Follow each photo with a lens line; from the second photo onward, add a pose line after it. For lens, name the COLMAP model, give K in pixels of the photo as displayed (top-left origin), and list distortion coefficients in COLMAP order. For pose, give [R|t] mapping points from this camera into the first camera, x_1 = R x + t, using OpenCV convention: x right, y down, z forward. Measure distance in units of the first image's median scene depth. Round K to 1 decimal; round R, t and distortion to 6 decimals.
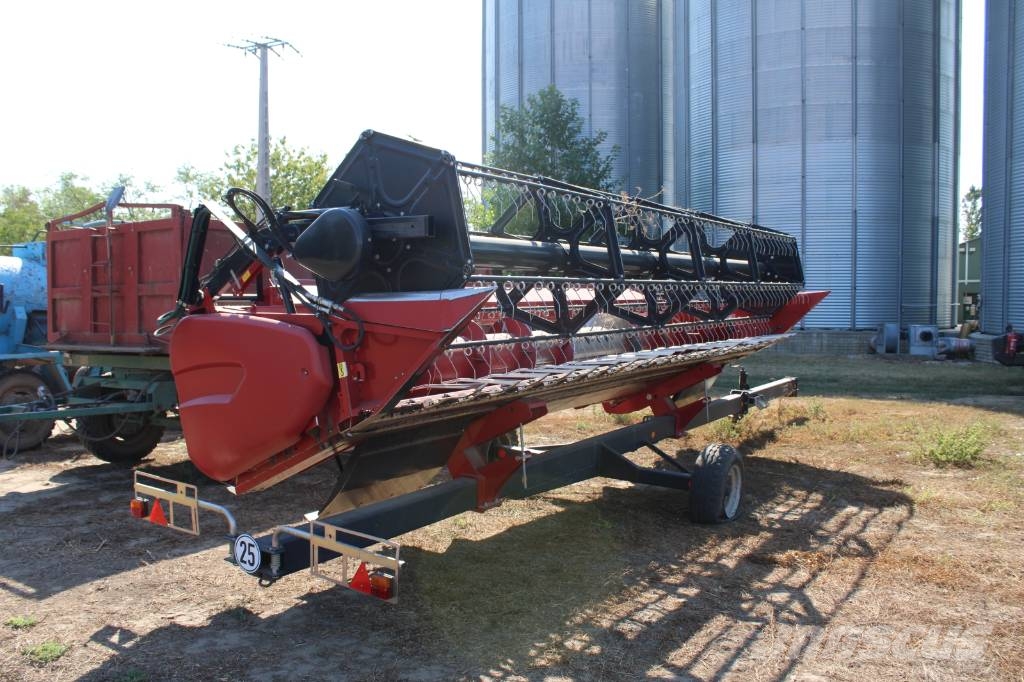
lens RADIAL K [[846.6, 0, 484.6], [0, 846.6, 343.5], [0, 0, 1]] dist [-0.147747, 0.135832]
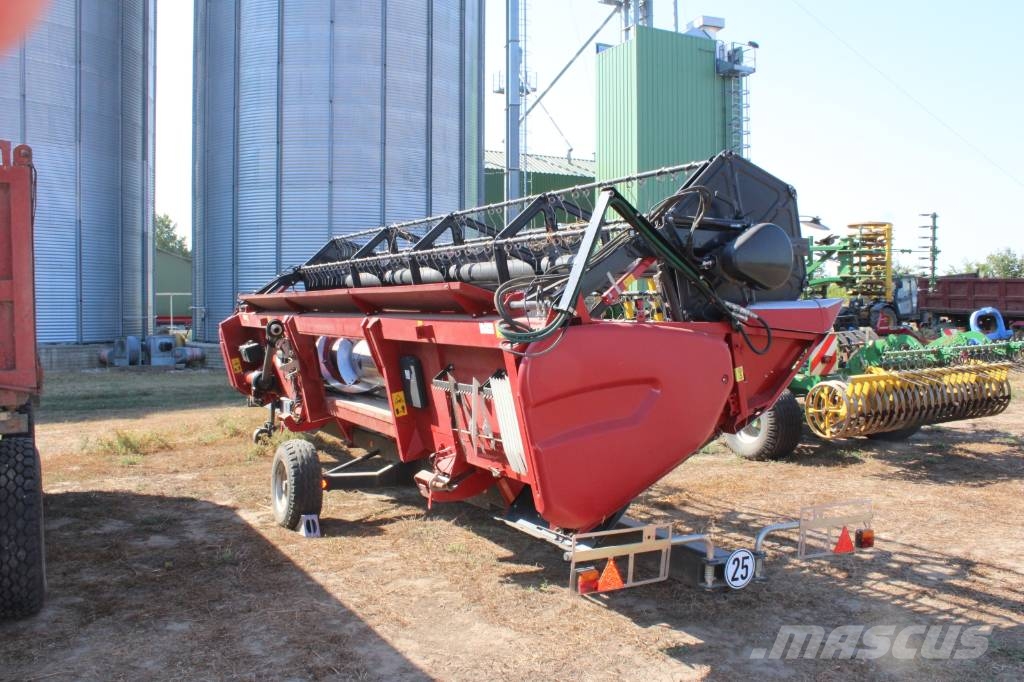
lens RADIAL K [[852.0, 0, 515.4], [0, 852.0, 341.3], [0, 0, 1]] dist [-0.157446, 0.135589]
pose [[0.442652, -0.026766, 0.896294, -0.210355], [0.044114, 0.998994, 0.008047, -0.005119], [-0.895608, 0.035977, 0.443388, 0.132110]]
